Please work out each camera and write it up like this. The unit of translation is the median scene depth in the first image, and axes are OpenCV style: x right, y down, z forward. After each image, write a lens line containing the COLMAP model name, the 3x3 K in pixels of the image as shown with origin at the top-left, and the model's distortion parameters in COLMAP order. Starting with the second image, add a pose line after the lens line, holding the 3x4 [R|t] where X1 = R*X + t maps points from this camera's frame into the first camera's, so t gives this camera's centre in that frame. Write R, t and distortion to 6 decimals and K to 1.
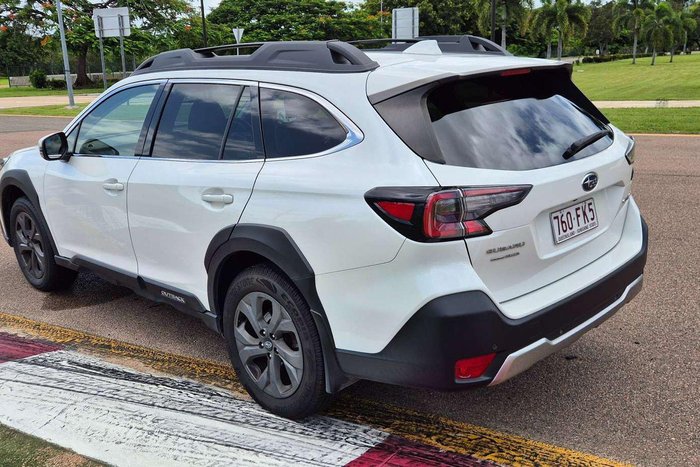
lens RADIAL K [[679.7, 0, 339.1], [0, 679.7, 233.0], [0, 0, 1]] dist [0.046024, -0.004063]
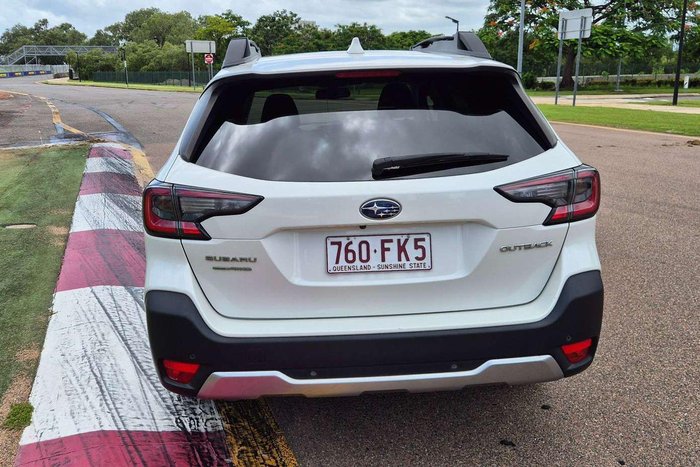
lens RADIAL K [[679.7, 0, 339.1], [0, 679.7, 233.0], [0, 0, 1]] dist [0.046024, -0.004063]
pose [[0.750058, 0.175980, -0.637530, 0.822843], [-0.178458, 0.982047, 0.061122, -0.084033], [0.636841, 0.067928, 0.767997, 0.331359]]
